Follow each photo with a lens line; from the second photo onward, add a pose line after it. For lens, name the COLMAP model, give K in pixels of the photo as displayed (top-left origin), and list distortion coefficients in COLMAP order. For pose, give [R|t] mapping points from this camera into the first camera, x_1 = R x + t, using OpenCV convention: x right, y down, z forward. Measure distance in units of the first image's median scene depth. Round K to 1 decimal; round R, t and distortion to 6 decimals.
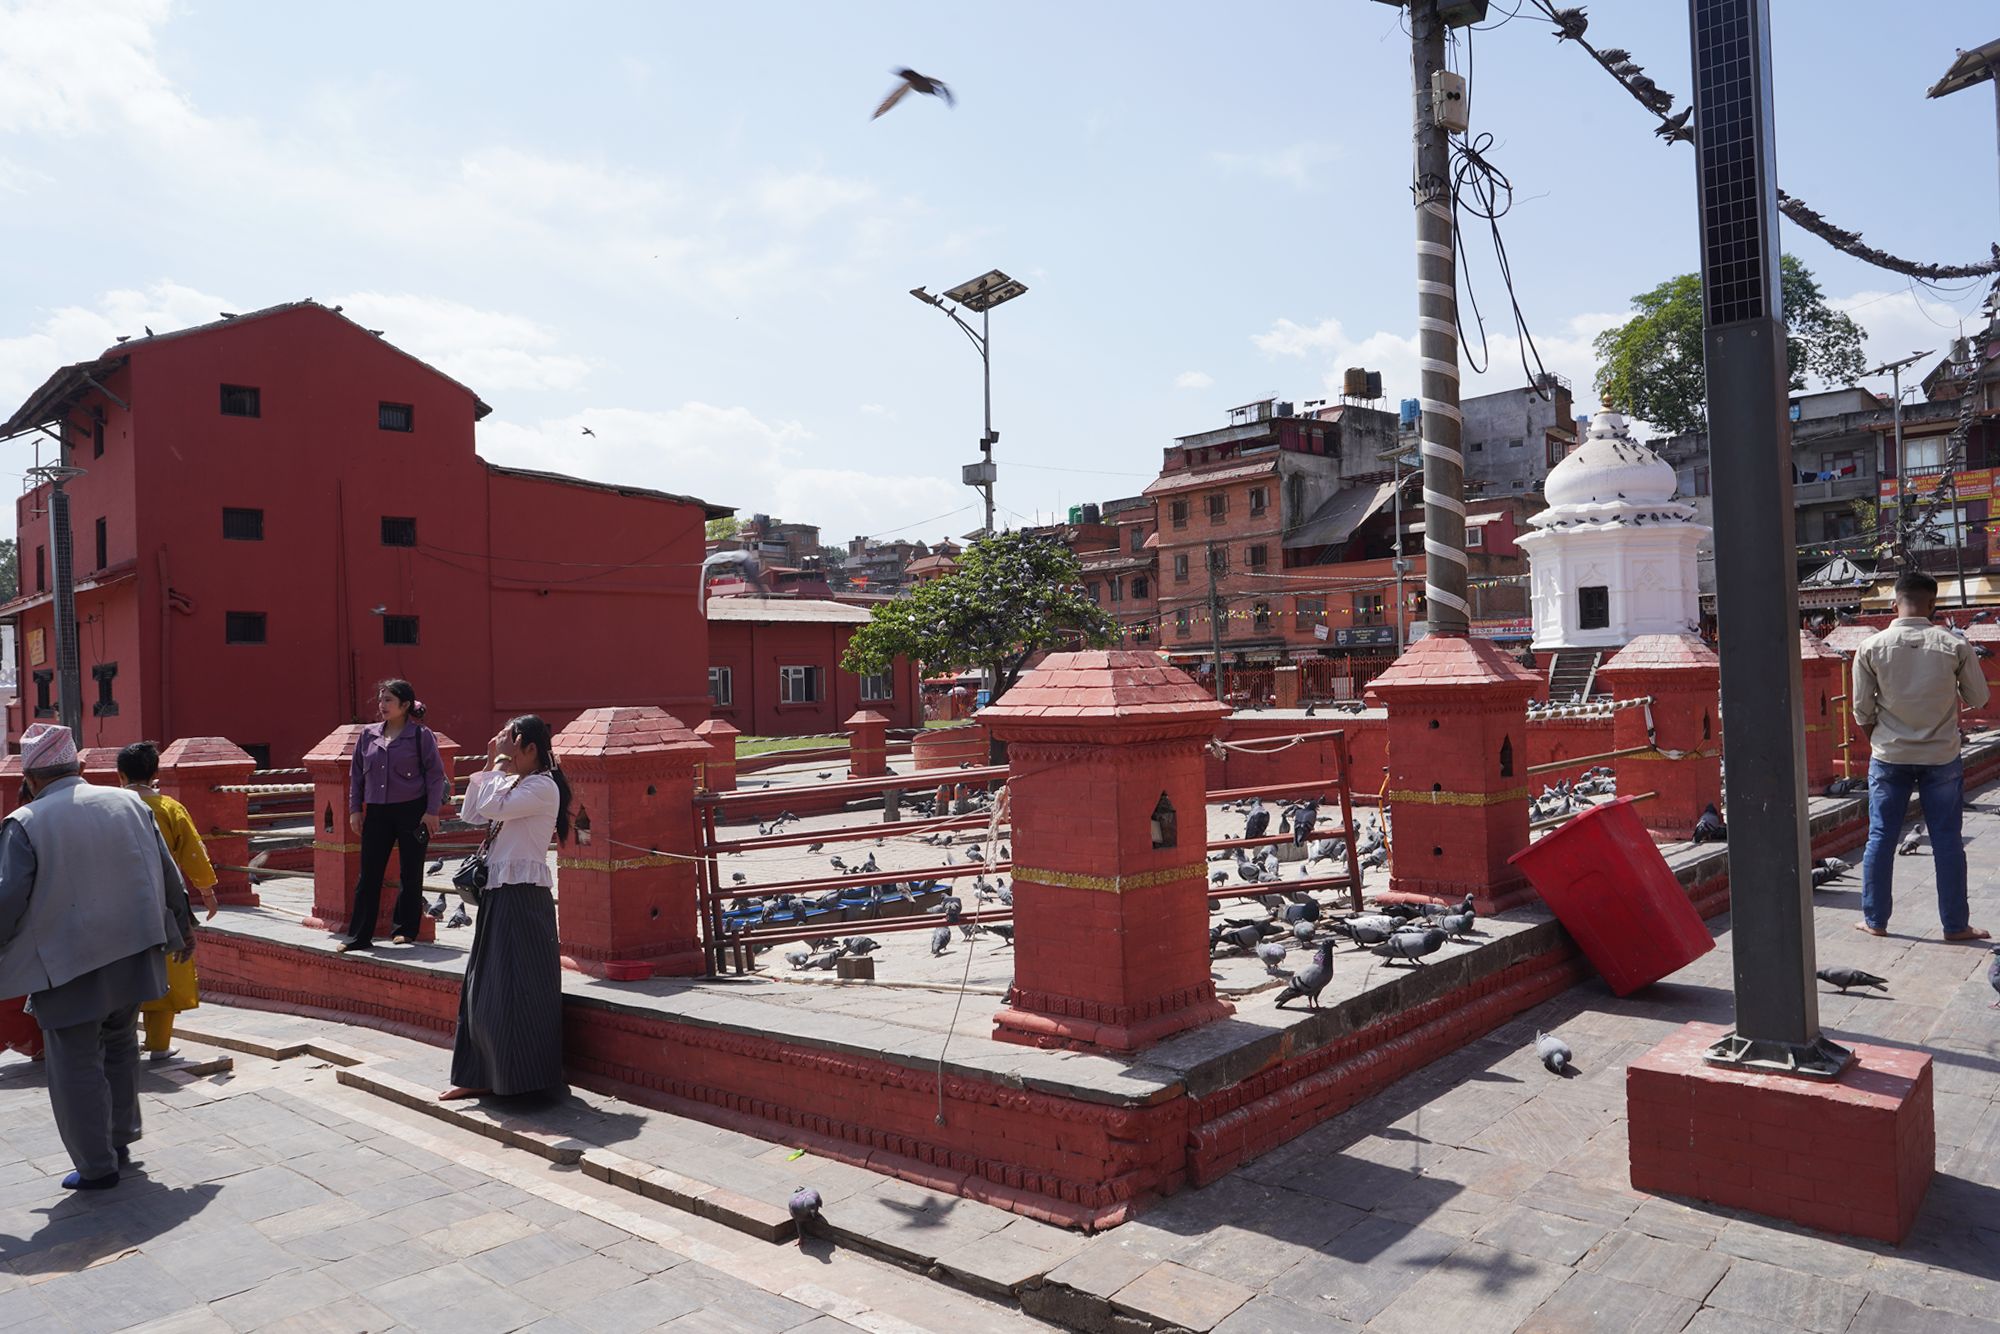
lens RADIAL K [[1384.4, 0, 994.6], [0, 1384.4, 668.2], [0, 0, 1]] dist [-0.018911, 0.023574]
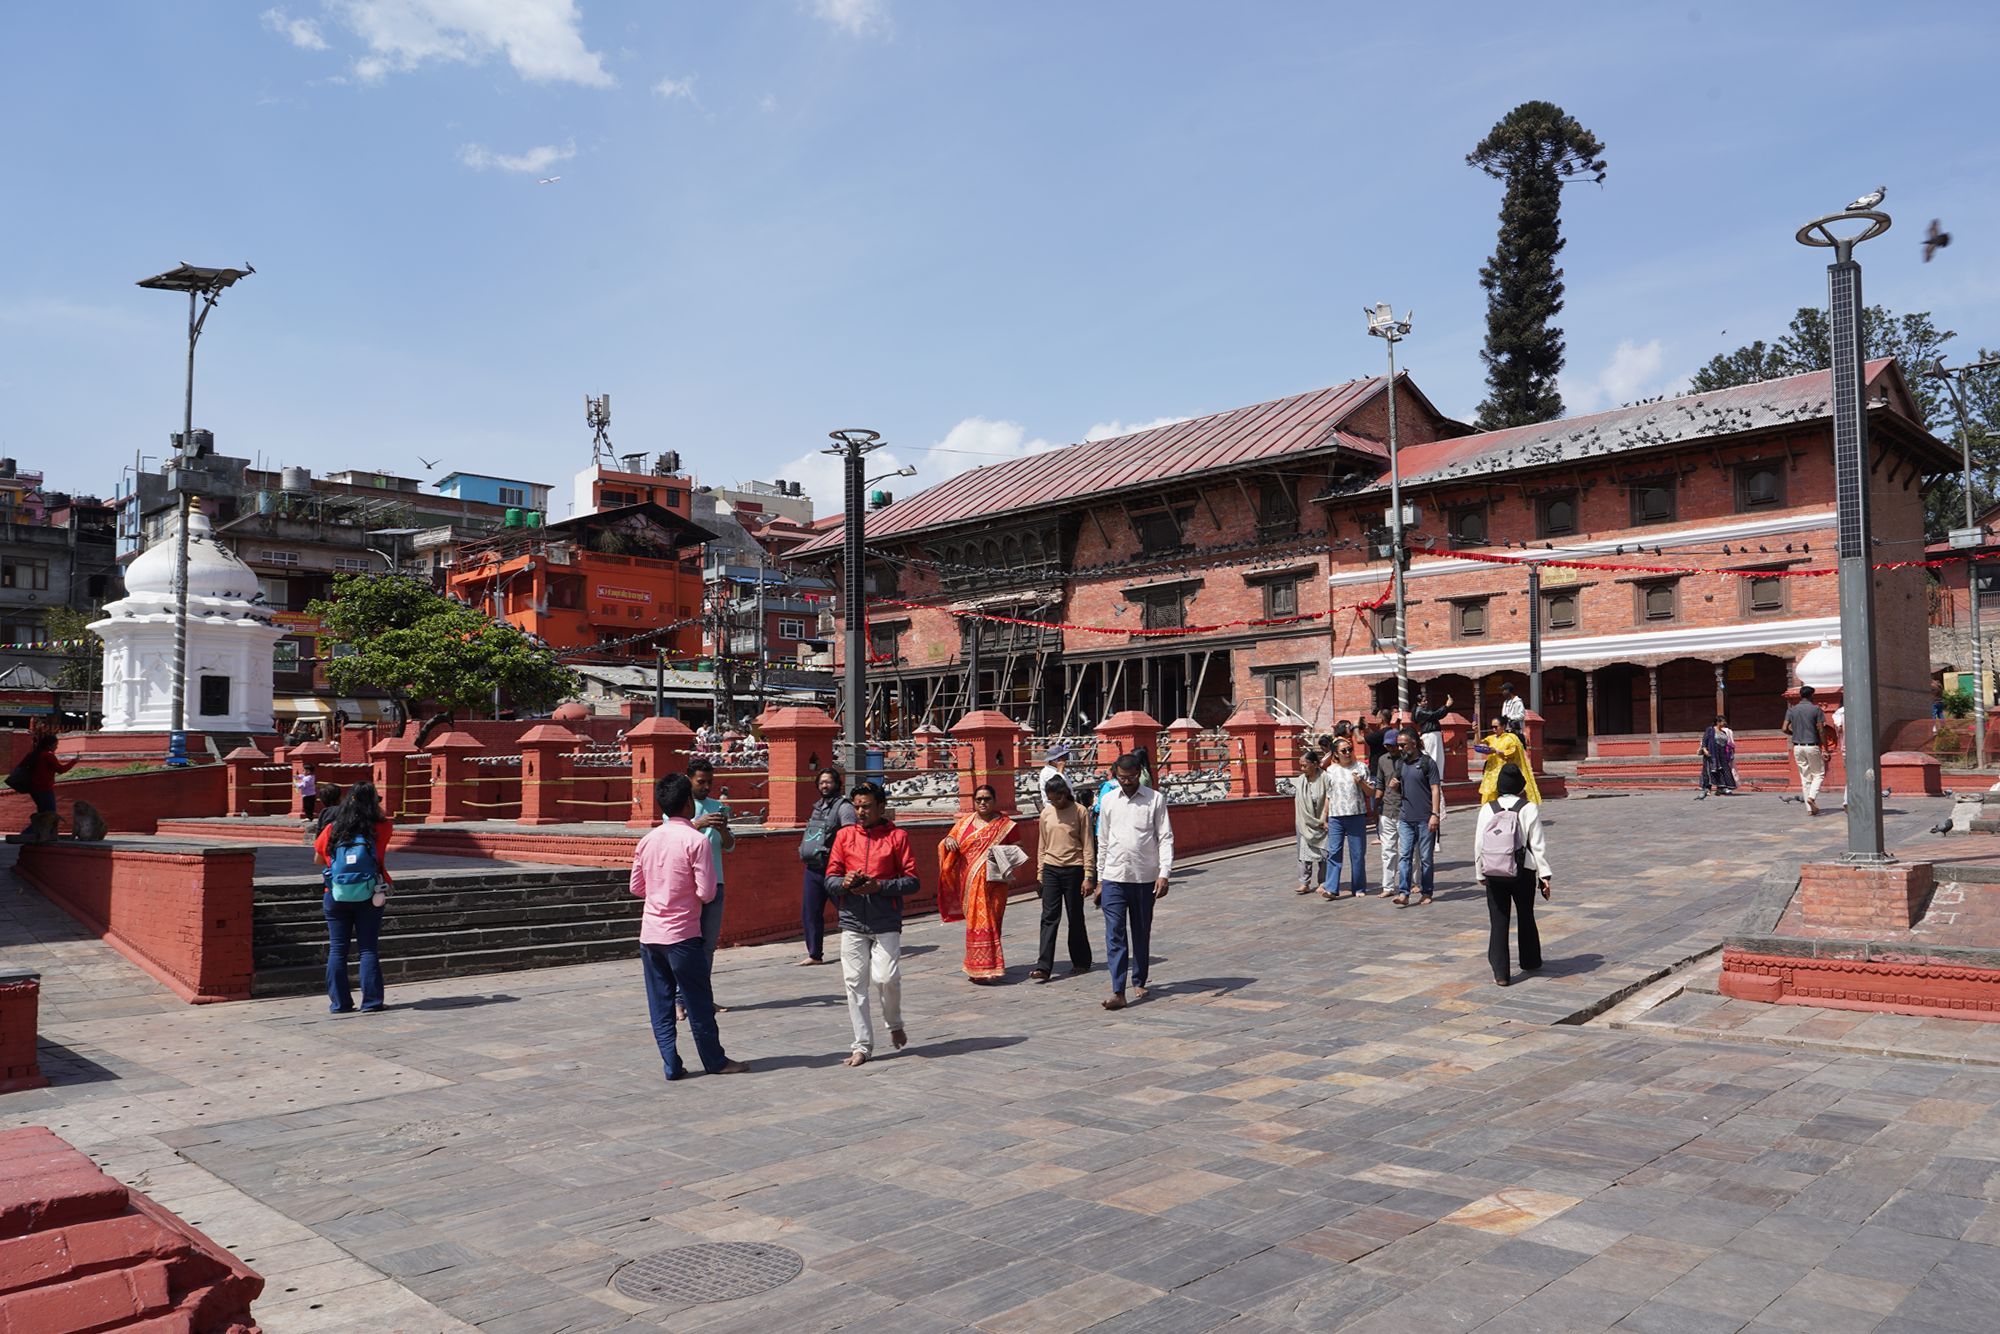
lens RADIAL K [[1477.5, 0, 1085.5], [0, 1477.5, 665.8], [0, 0, 1]] dist [-0.021626, 0.027535]
pose [[0.004185, 0.107630, 0.994182, -2.606725], [-0.001689, 0.994190, -0.107624, 0.203482], [-0.999990, -0.001229, 0.004342, 1.203033]]
